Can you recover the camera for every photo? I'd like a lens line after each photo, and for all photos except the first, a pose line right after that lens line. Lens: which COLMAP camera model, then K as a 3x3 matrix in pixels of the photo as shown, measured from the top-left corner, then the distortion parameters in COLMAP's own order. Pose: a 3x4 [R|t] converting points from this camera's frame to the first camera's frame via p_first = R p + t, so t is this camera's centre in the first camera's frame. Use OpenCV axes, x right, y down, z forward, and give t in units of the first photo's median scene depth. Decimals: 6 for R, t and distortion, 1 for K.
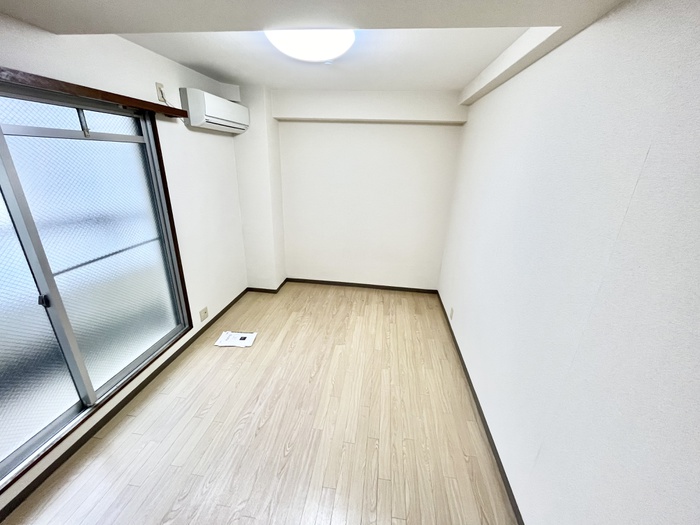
lens RADIAL K [[281.9, 0, 348.8], [0, 281.9, 260.5], [0, 0, 1]] dist [-0.001954, -0.000987]
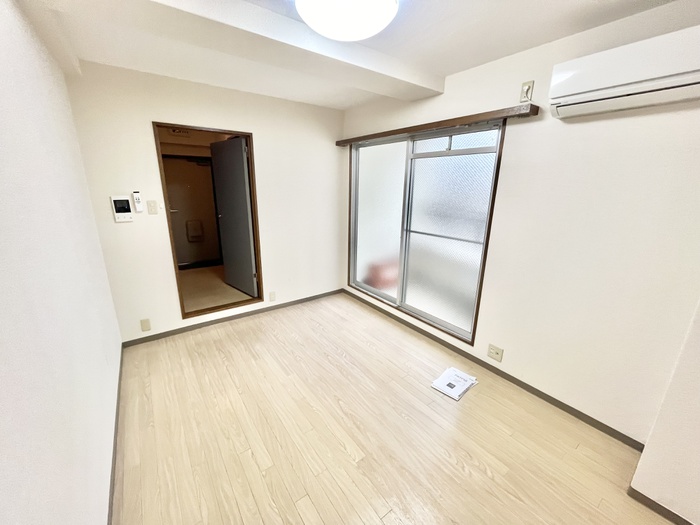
lens RADIAL K [[281.9, 0, 350.0], [0, 281.9, 262.1], [0, 0, 1]] dist [-0.001954, -0.000987]
pose [[-0.718731, 0.143969, -0.680220, 0.390164], [-0.274463, 0.840130, 0.467815, -0.377693], [0.638824, 0.522928, -0.564313, 1.327997]]
